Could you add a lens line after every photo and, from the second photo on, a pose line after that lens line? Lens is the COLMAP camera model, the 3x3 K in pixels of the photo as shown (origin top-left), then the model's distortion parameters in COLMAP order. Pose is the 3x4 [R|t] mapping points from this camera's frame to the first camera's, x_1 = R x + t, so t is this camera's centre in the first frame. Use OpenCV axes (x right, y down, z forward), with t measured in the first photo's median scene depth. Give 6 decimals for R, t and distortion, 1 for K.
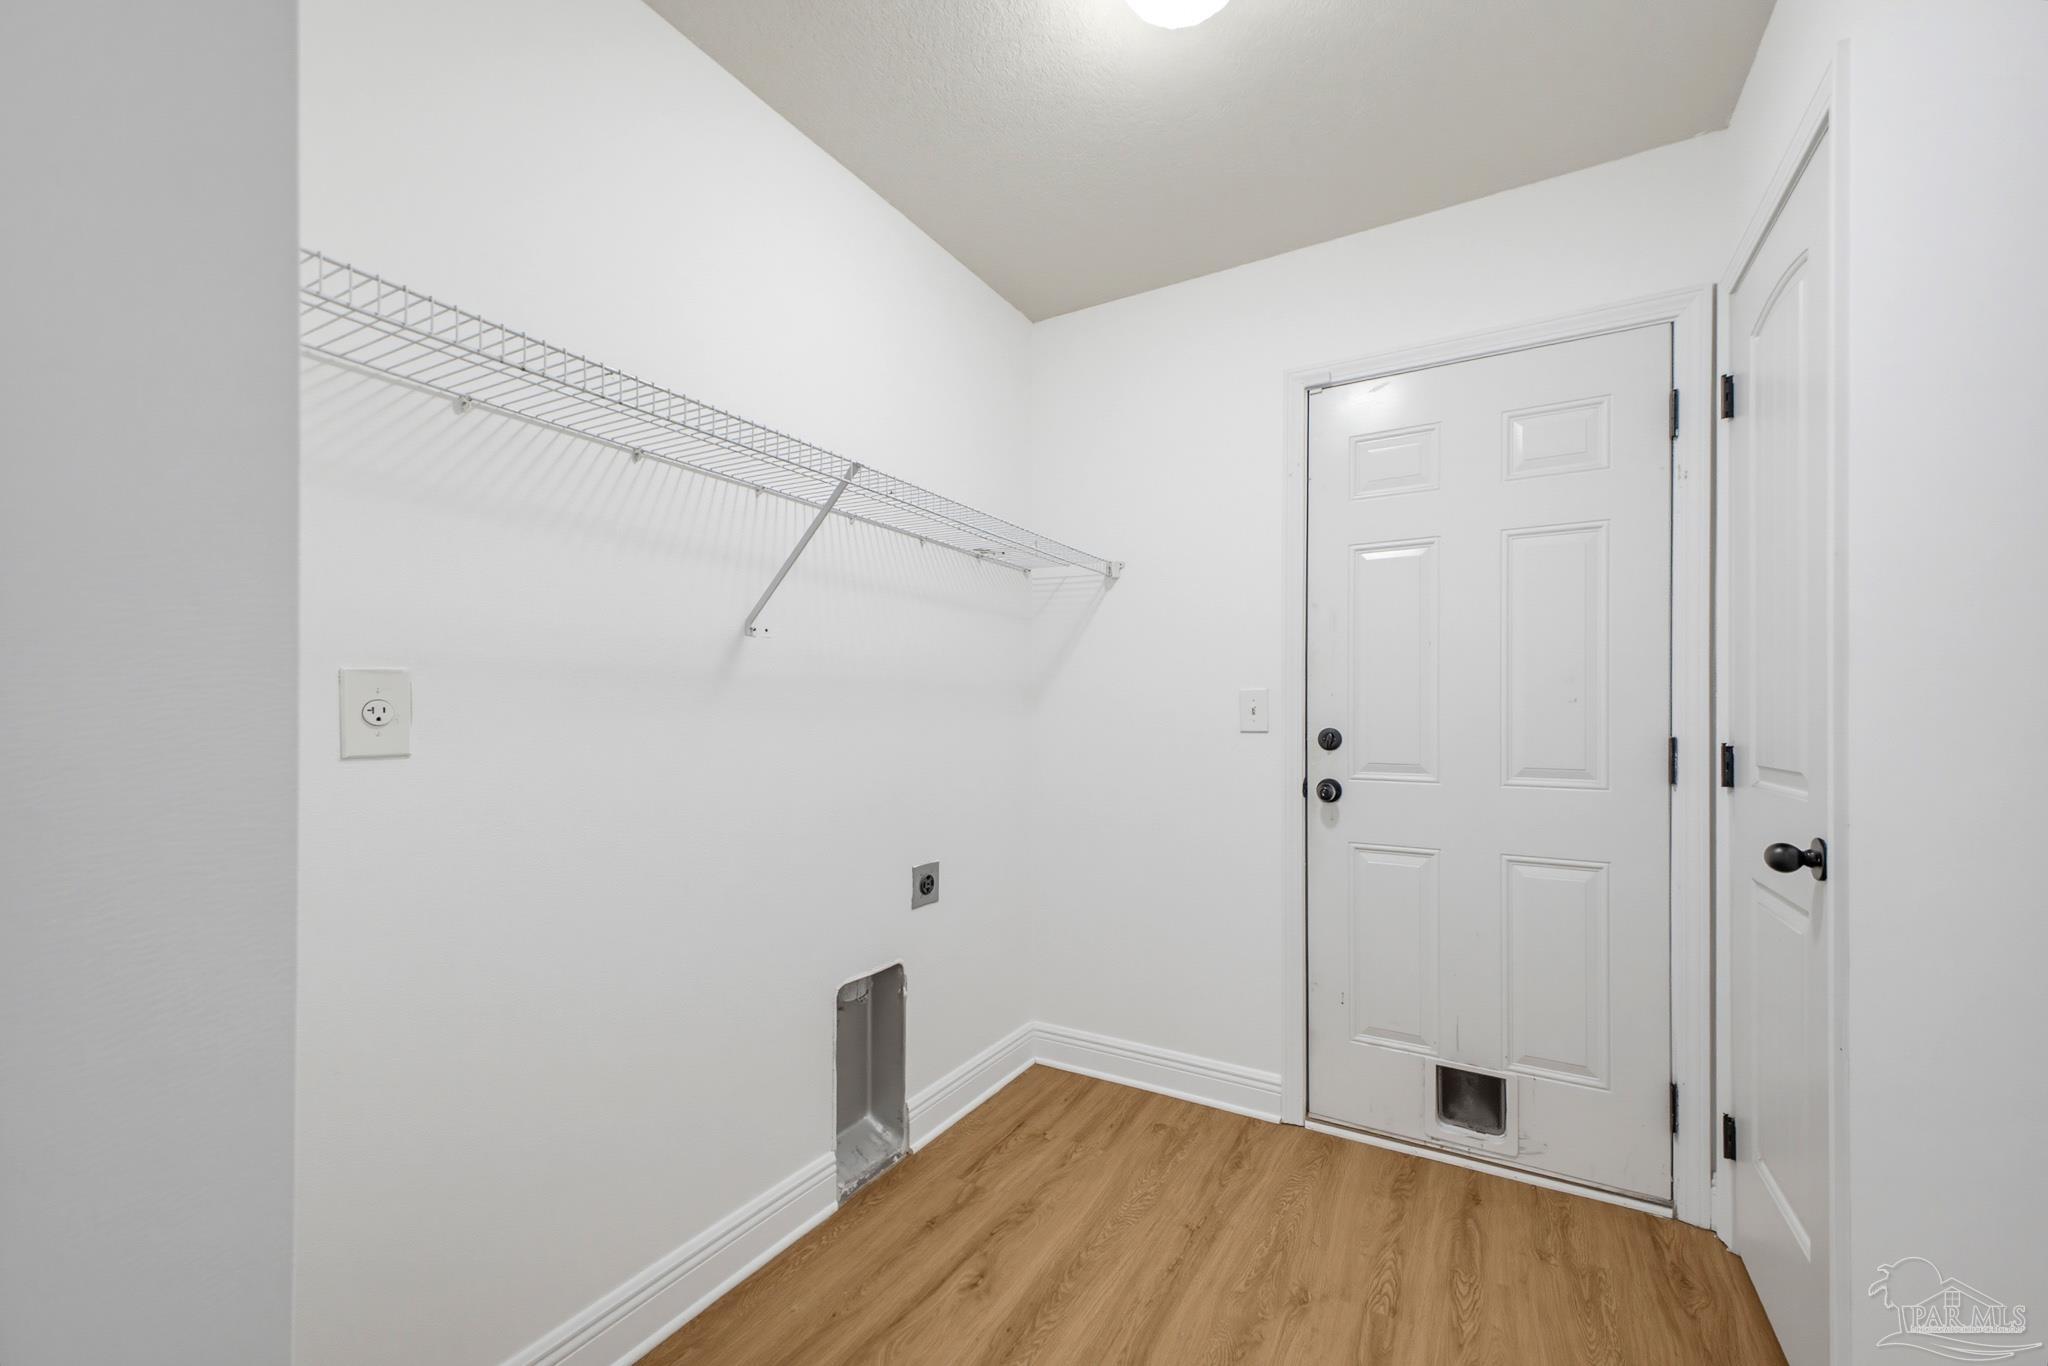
lens RADIAL K [[822.8, 0, 1023.2], [0, 822.8, 725.3], [0, 0, 1]] dist [0.013644, -0.000231]
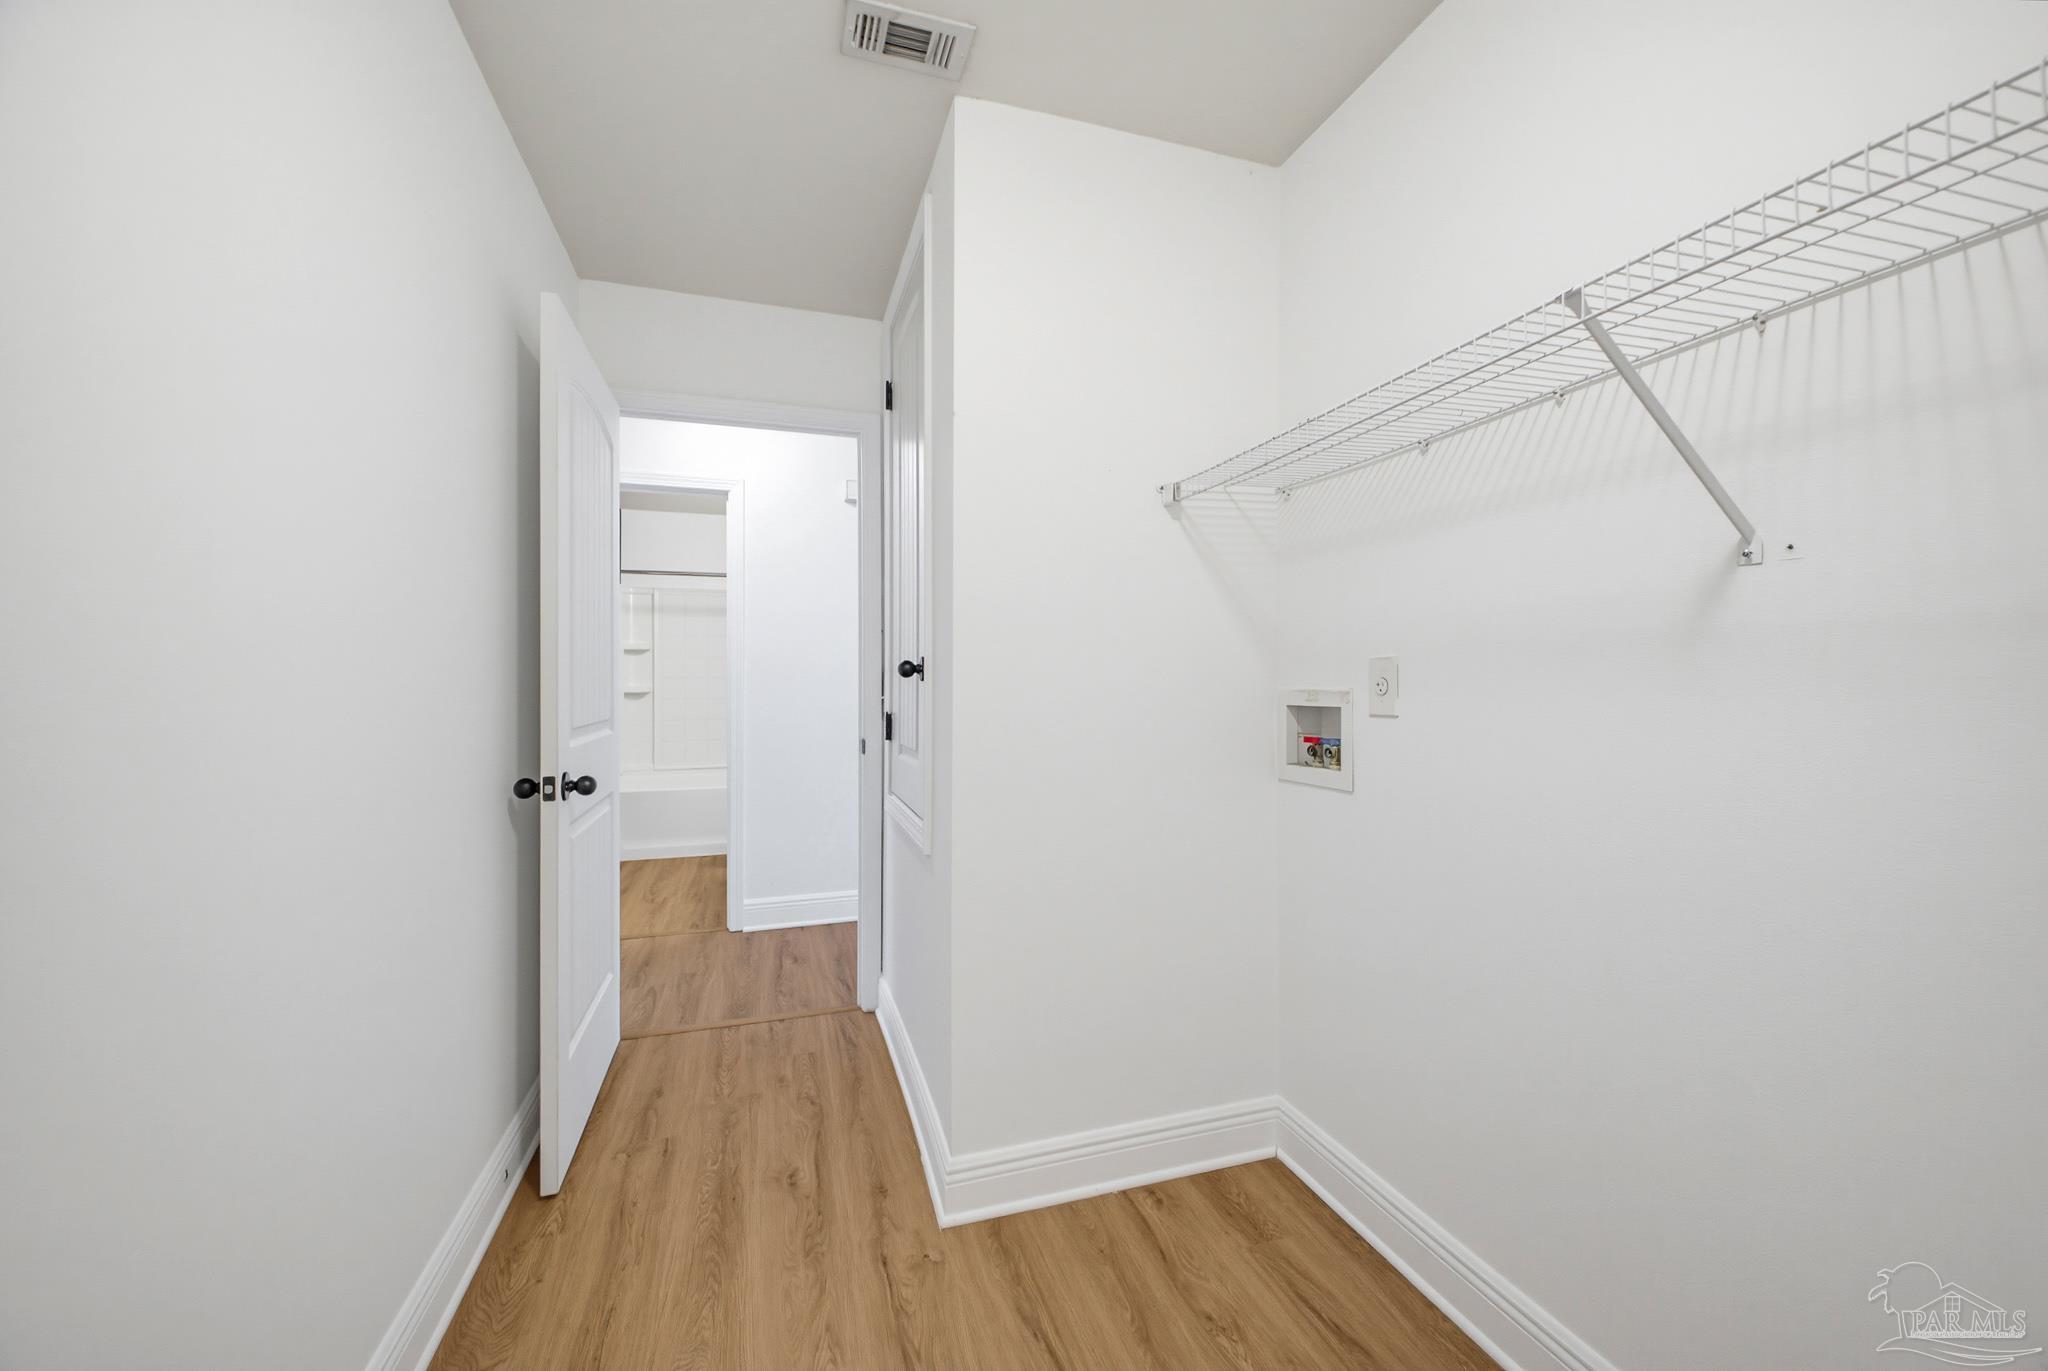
lens RADIAL K [[814.5, 0, 1024.0], [0, 814.5, 685.5], [0, 0, 1]] dist [0.013305, -0.000516]
pose [[-0.661126, 0.022260, -0.749945, 0.299633], [0.012249, 0.999747, 0.018876, -0.021834], [0.750175, 0.003293, -0.661231, 0.600630]]
